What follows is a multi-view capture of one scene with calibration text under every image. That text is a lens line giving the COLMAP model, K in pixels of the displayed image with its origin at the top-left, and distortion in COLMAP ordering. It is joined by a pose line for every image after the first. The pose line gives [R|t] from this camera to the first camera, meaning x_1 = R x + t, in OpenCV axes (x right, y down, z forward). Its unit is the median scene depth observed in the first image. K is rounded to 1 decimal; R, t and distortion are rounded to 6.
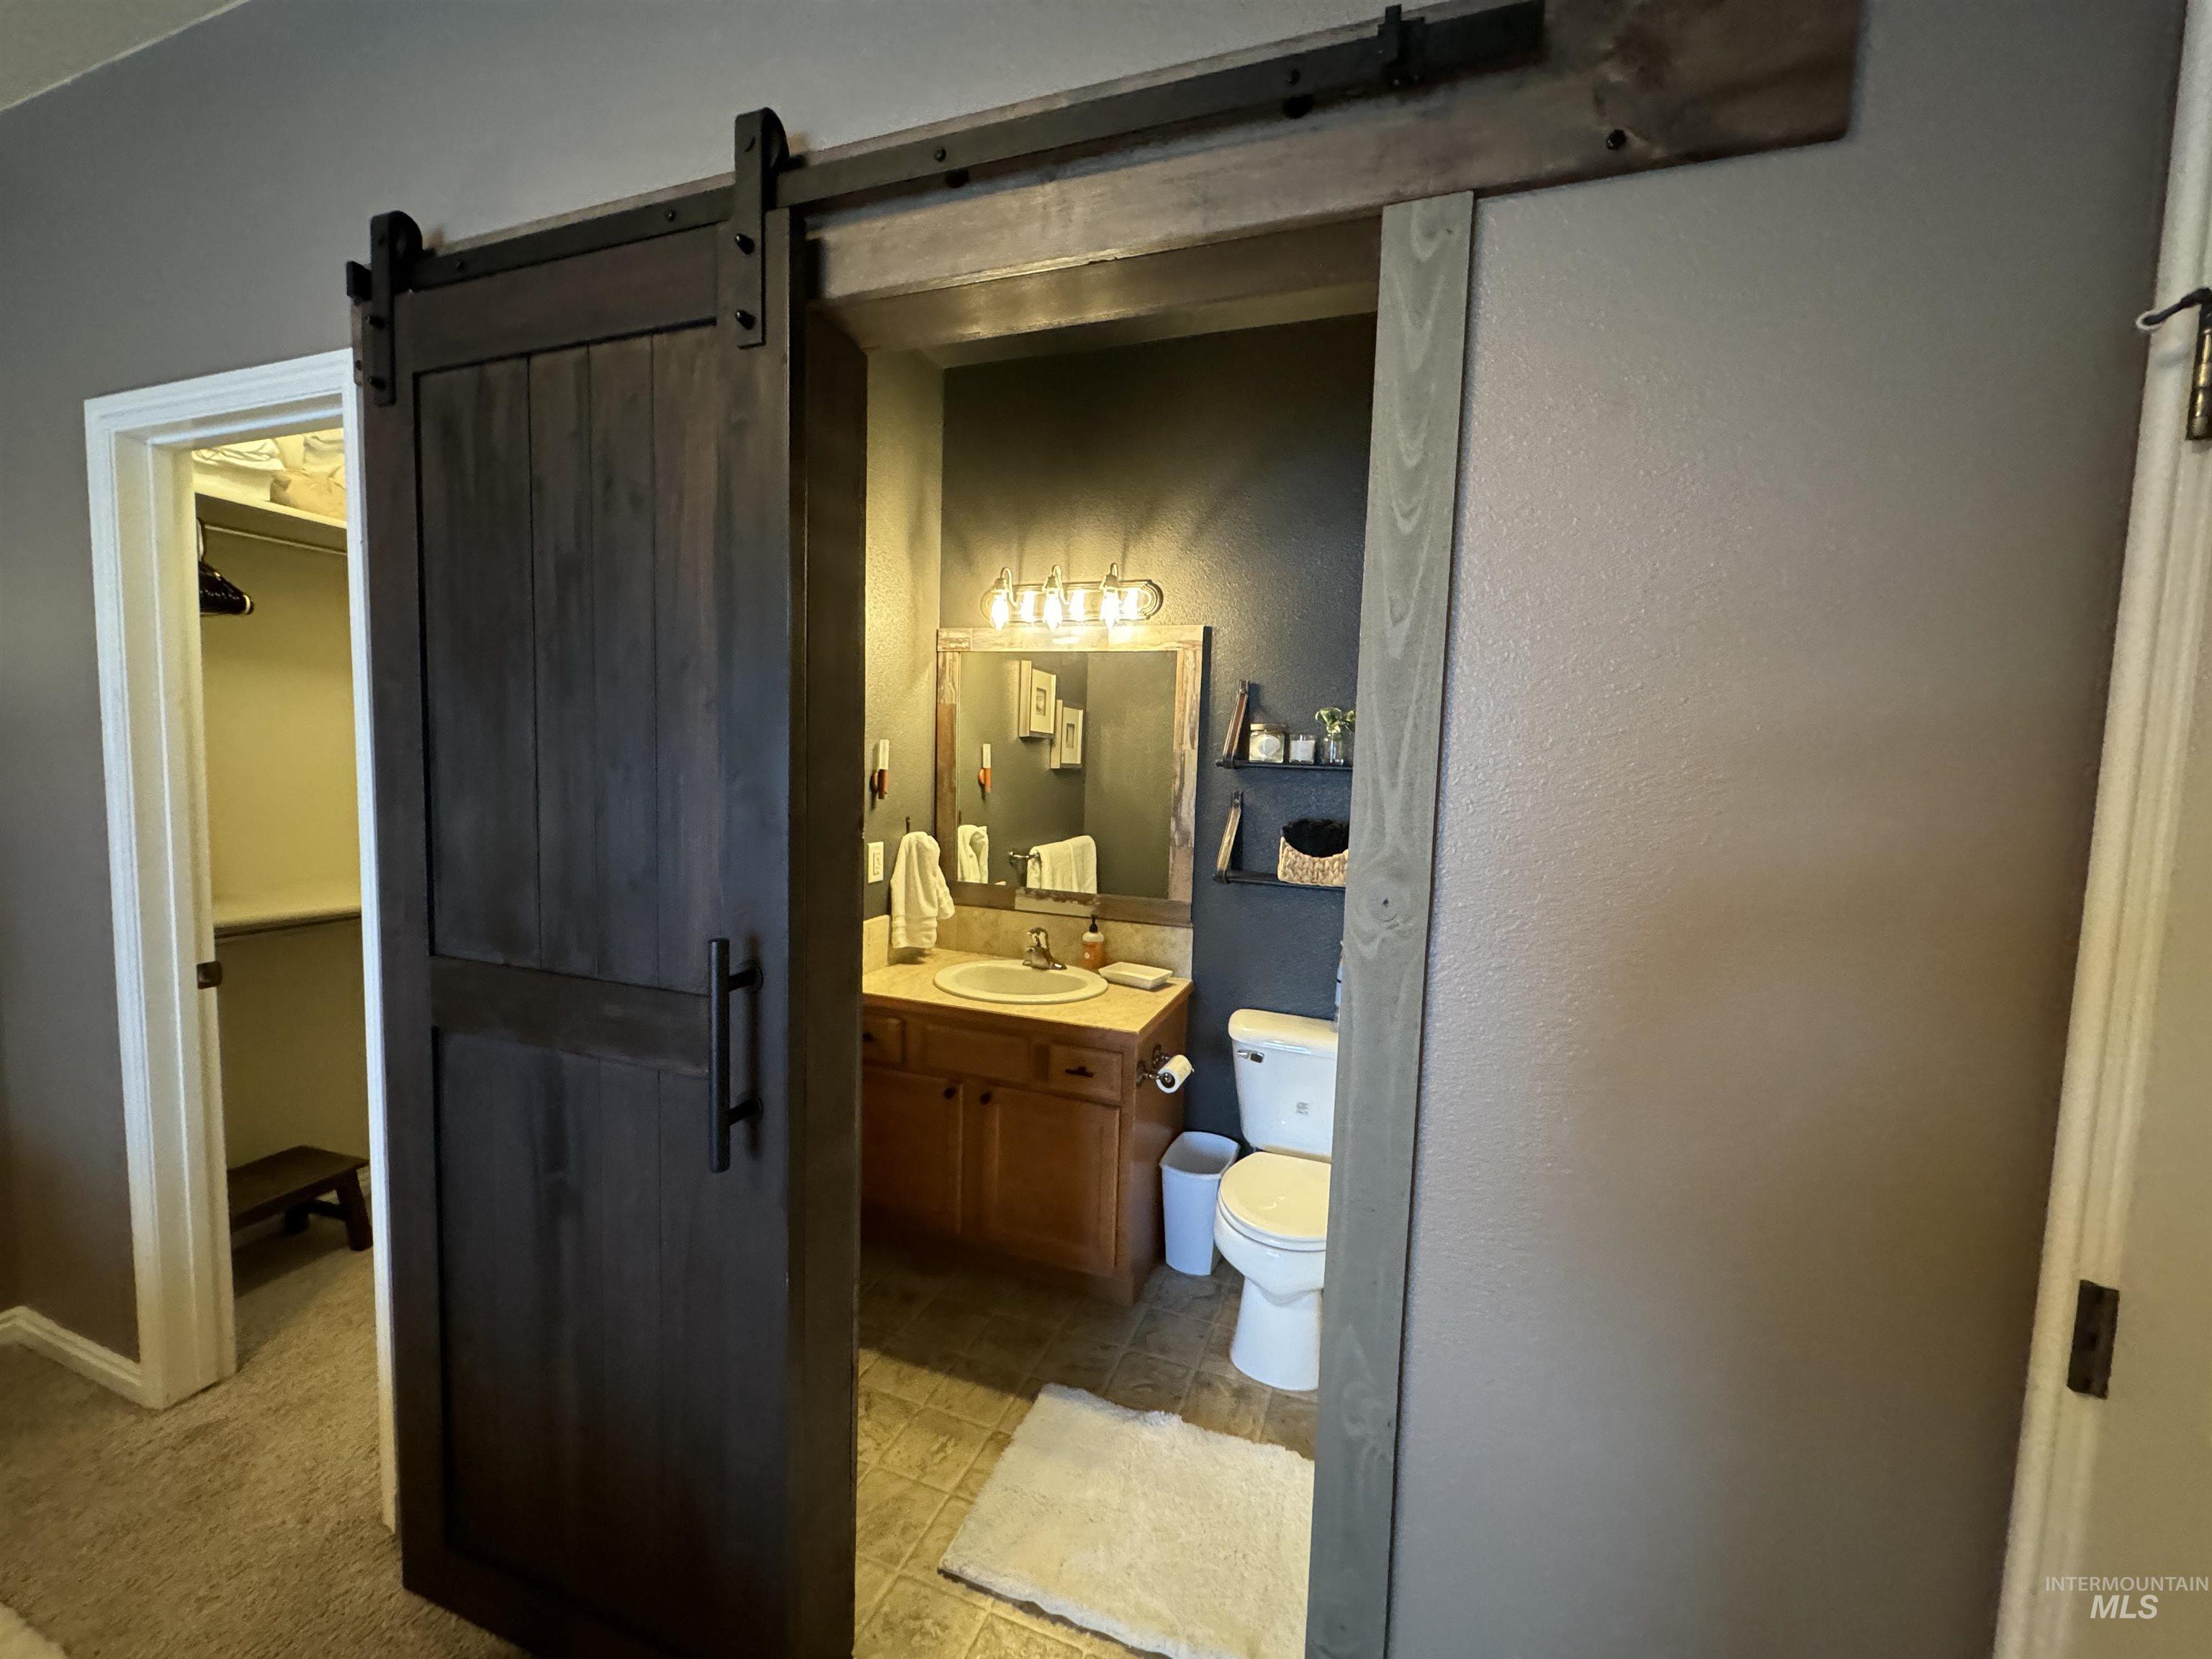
lens RADIAL K [[877.8, 0, 1094.4], [0, 877.8, 816.9], [0, 0, 1]] dist [0.000451, 0.000467]
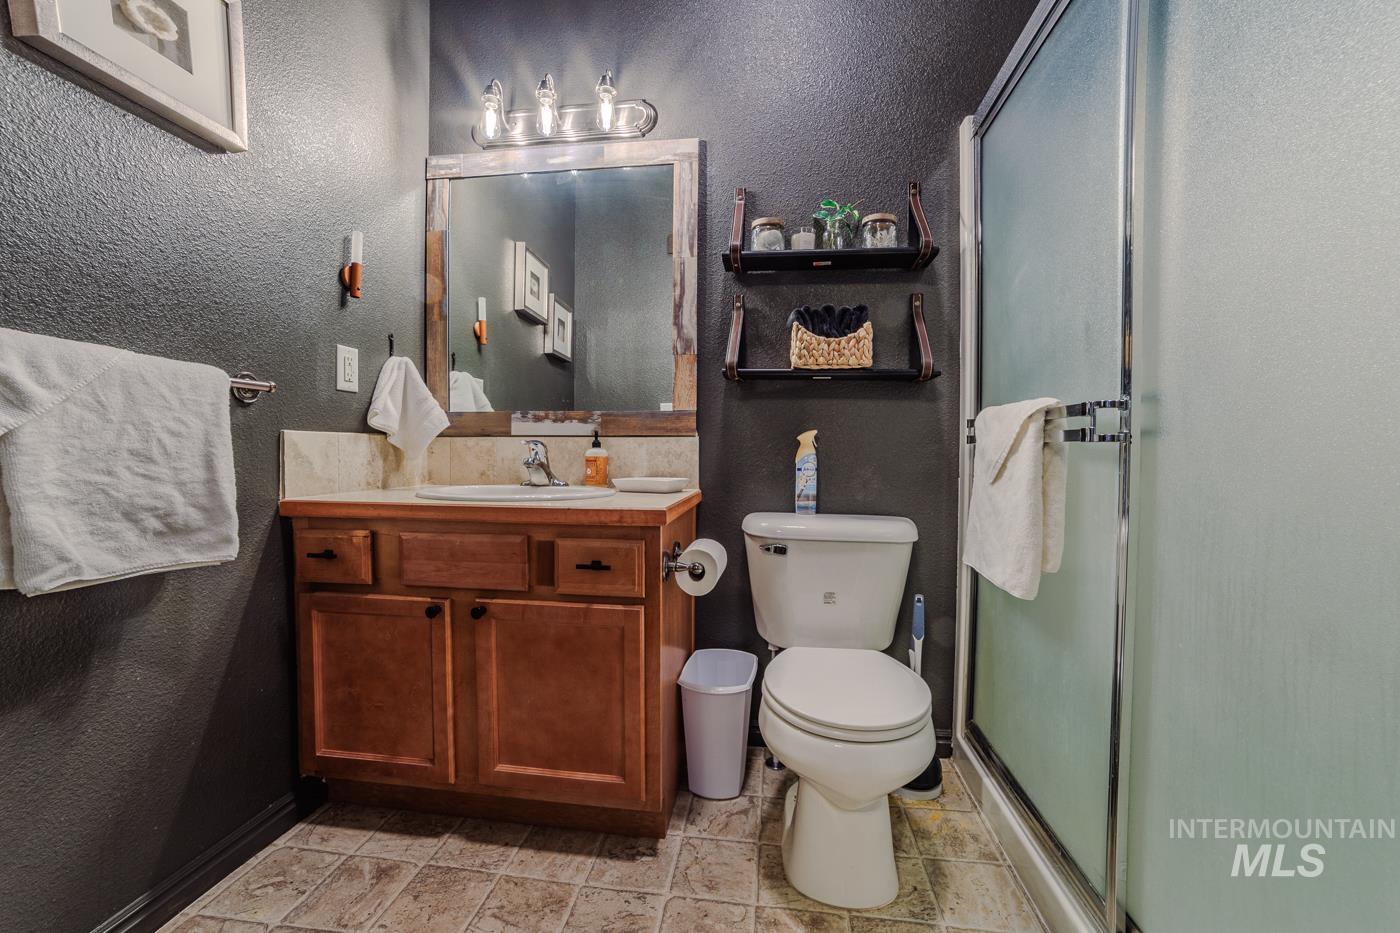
lens RADIAL K [[555.7, 0, 699.7], [0, 555.7, 464.4], [0, 0, 1]] dist [-0.073988, 0.030002]
pose [[0.973548, -0.030784, 0.226400, -0.029422], [0.044187, 0.997543, -0.054373, 0.193298], [-0.224170, 0.062939, 0.972516, 0.395852]]
